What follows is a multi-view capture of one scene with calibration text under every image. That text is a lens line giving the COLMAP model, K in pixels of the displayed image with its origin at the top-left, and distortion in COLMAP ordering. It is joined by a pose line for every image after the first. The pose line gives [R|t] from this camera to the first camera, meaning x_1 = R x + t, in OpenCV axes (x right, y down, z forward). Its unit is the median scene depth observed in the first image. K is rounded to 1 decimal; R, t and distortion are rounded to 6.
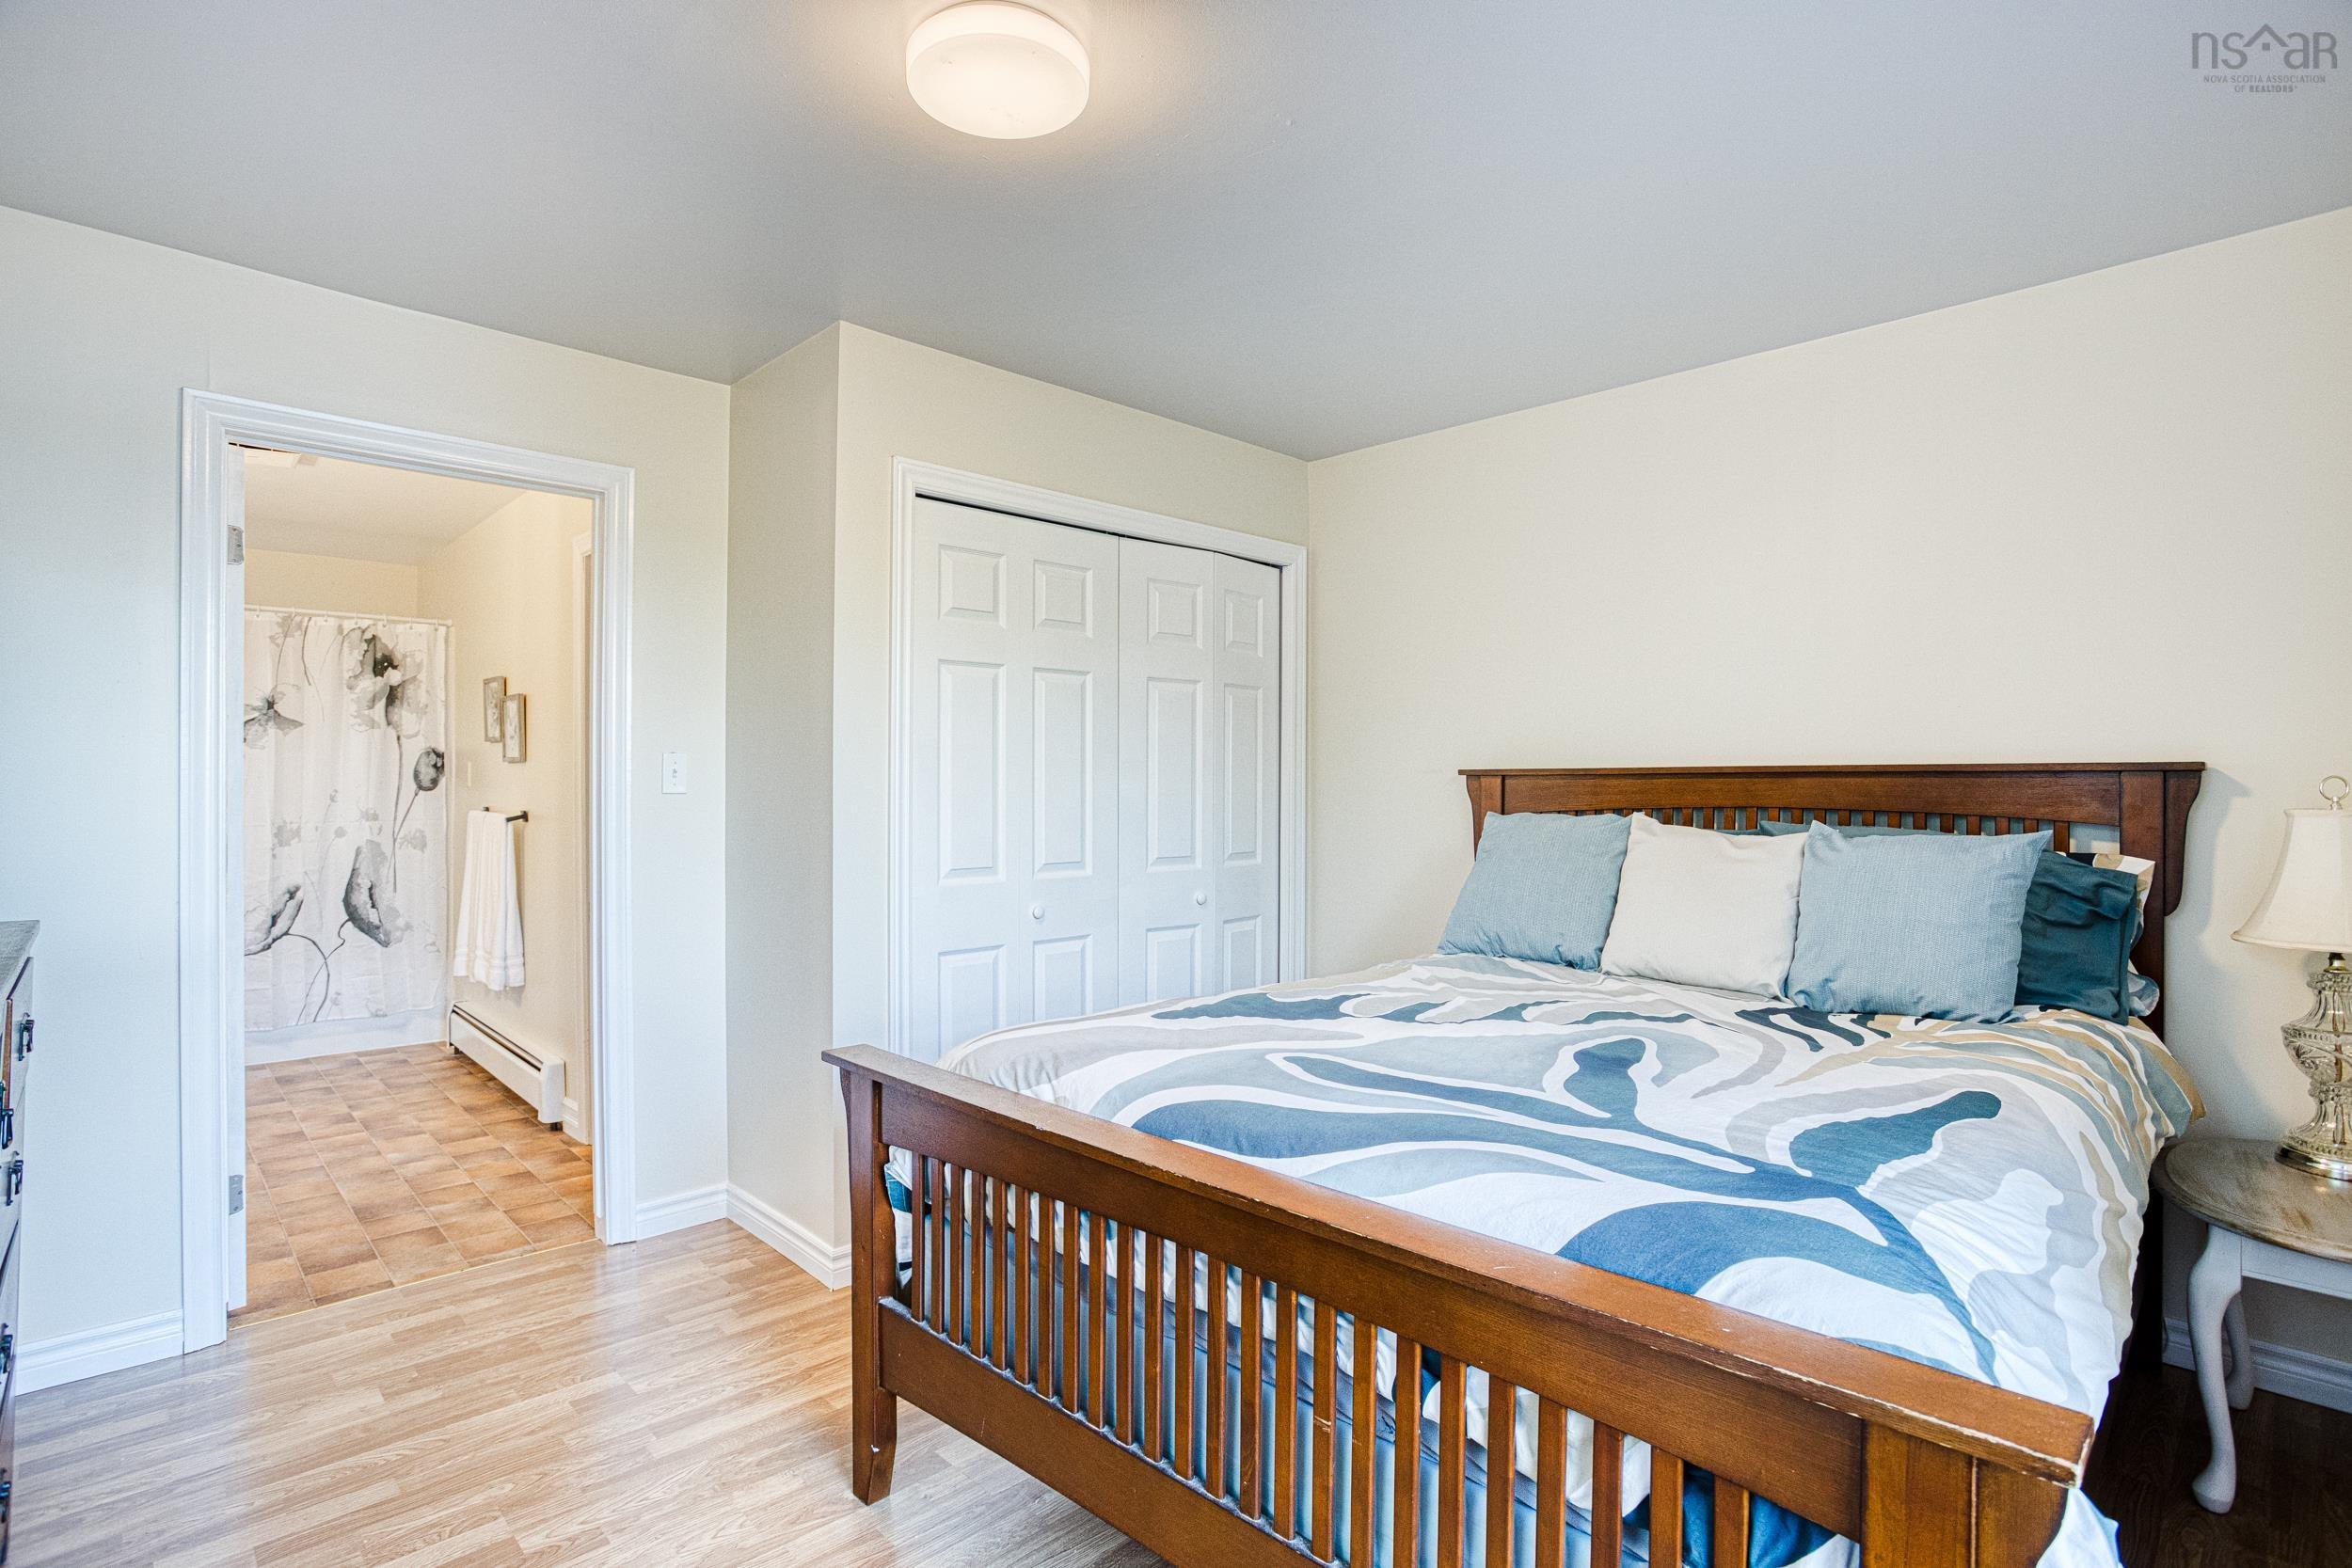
lens RADIAL K [[1146.4, 0, 1172.2], [0, 1146.4, 781.9], [0, 0, 1]] dist [-0.064173, 0.023887]
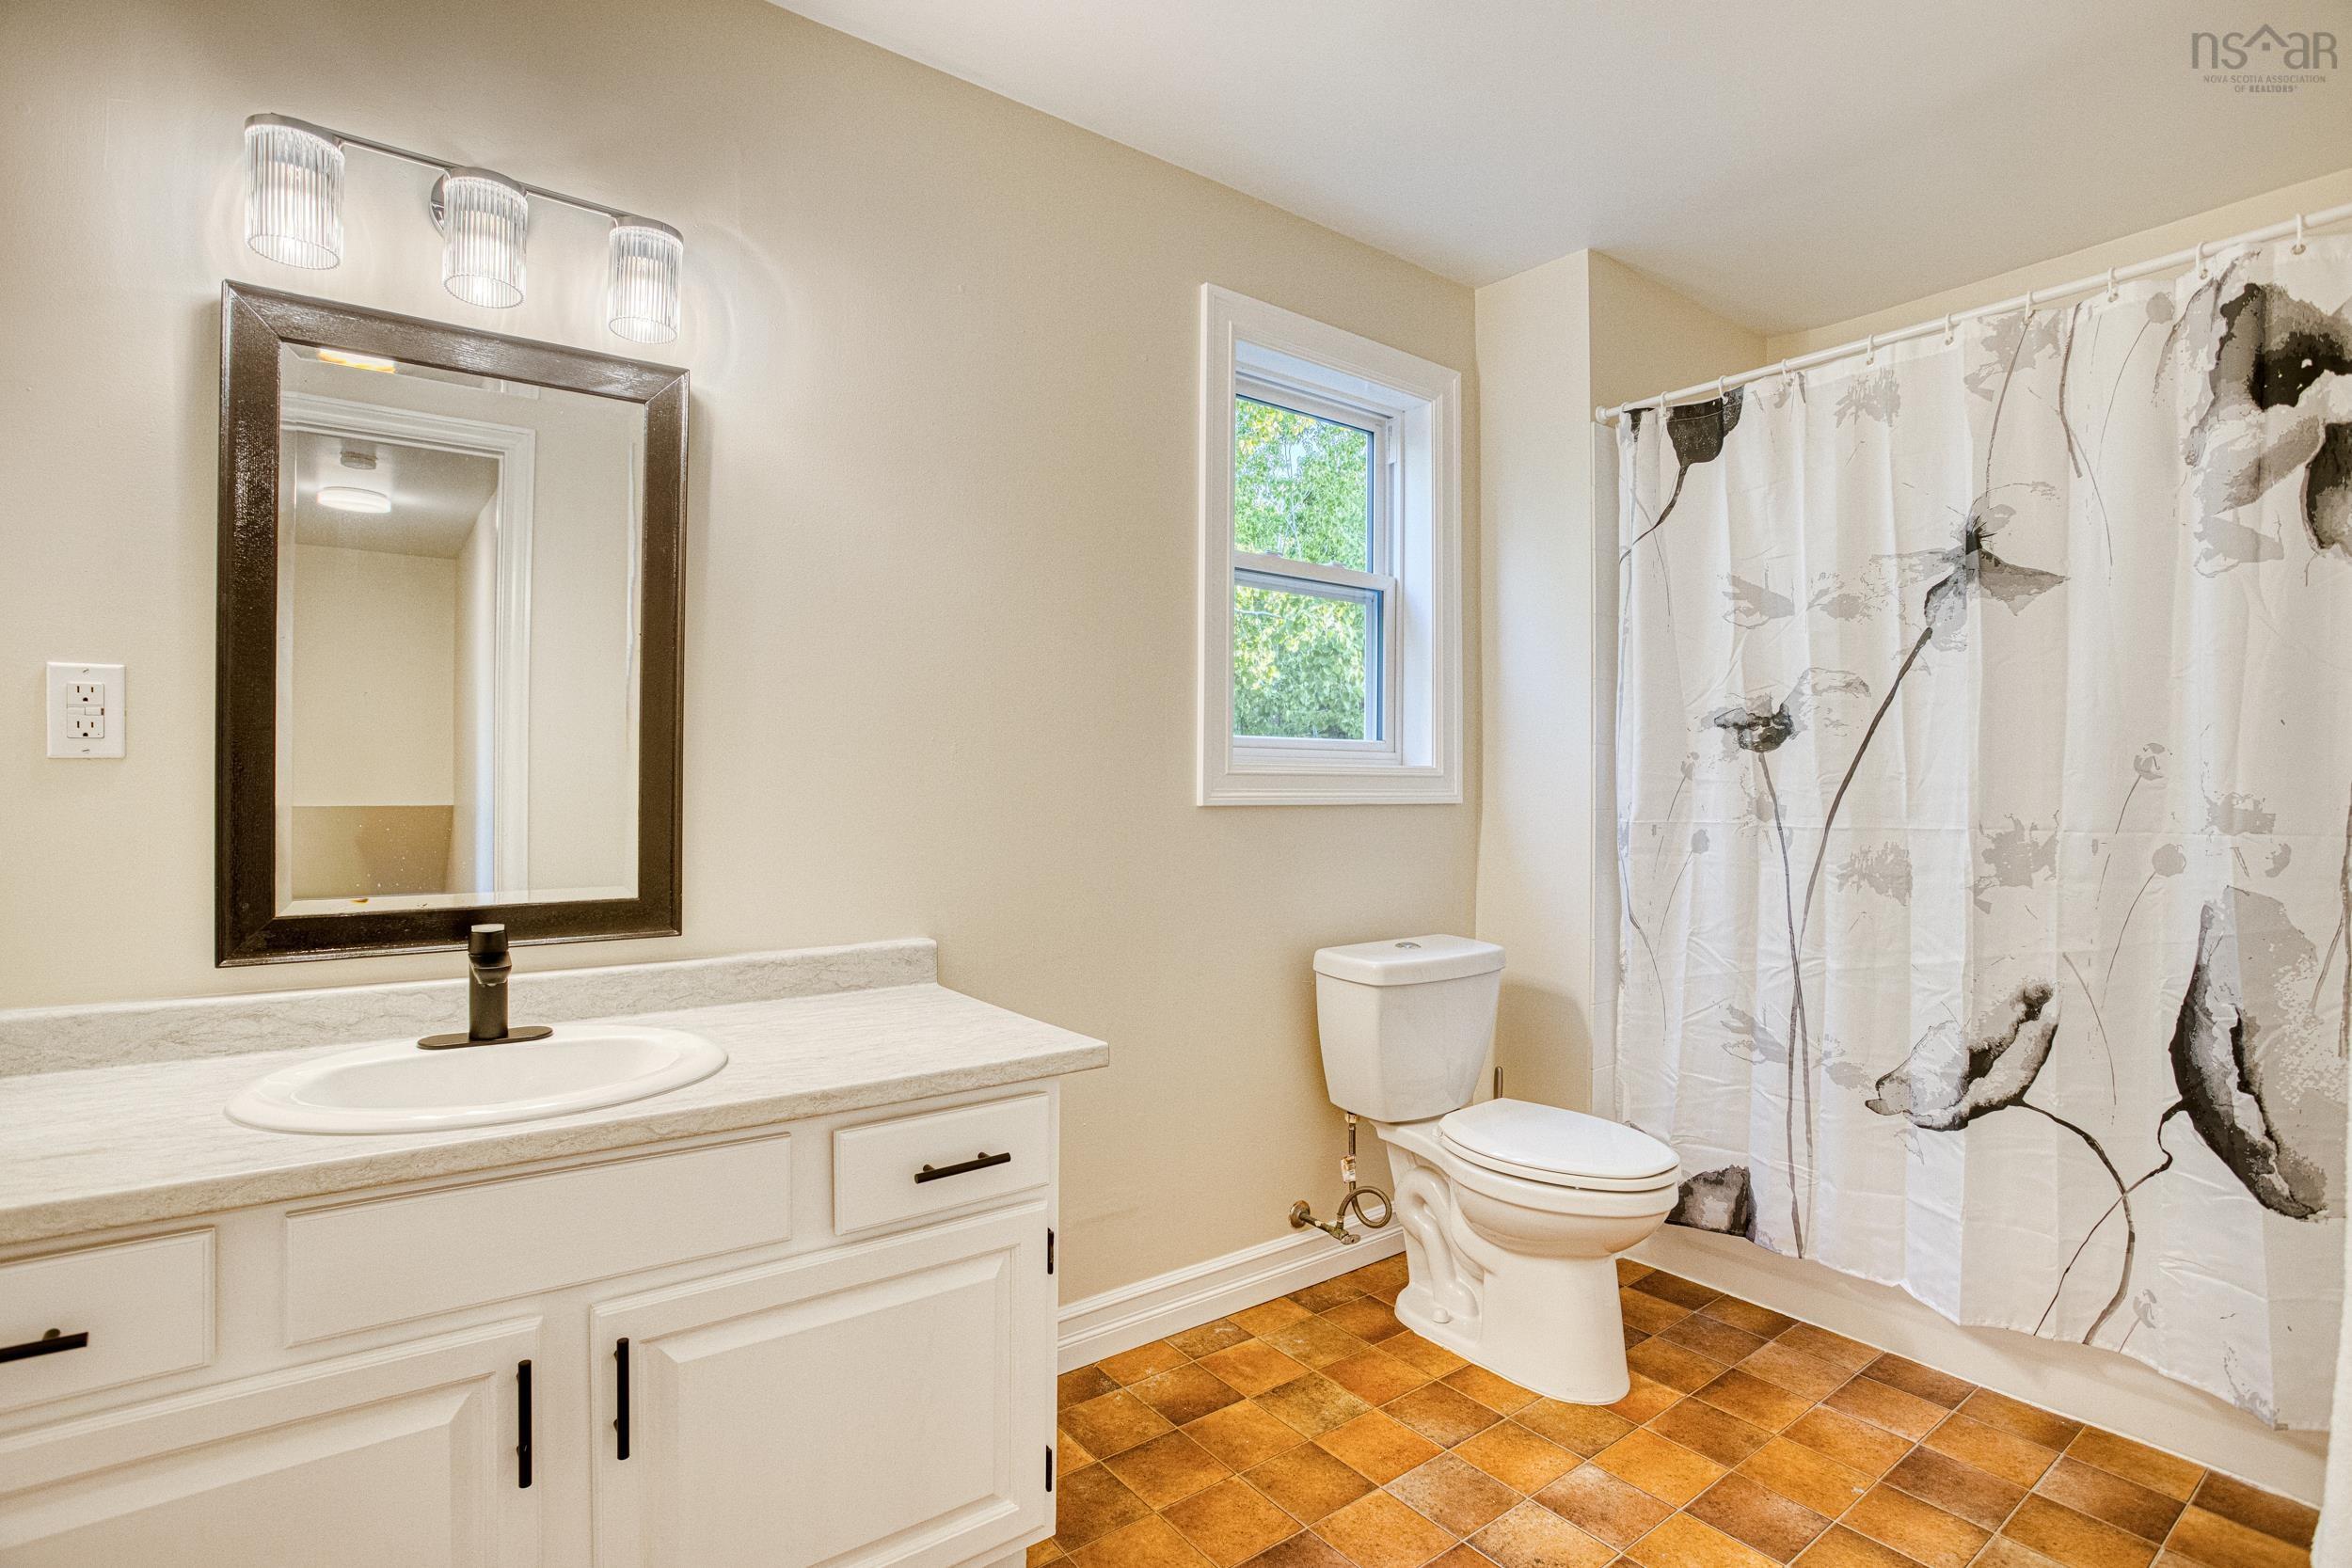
lens RADIAL K [[1146.4, 0, 1164.4], [0, 1146.4, 783.4], [0, 0, 1]] dist [-0.064173, 0.023887]
pose [[-0.113144, 0.002408, -0.993576, -0.349097], [-0.000105, 0.999997, 0.002435, 0.019098], [0.993579, 0.000380, -0.113143, 0.714012]]
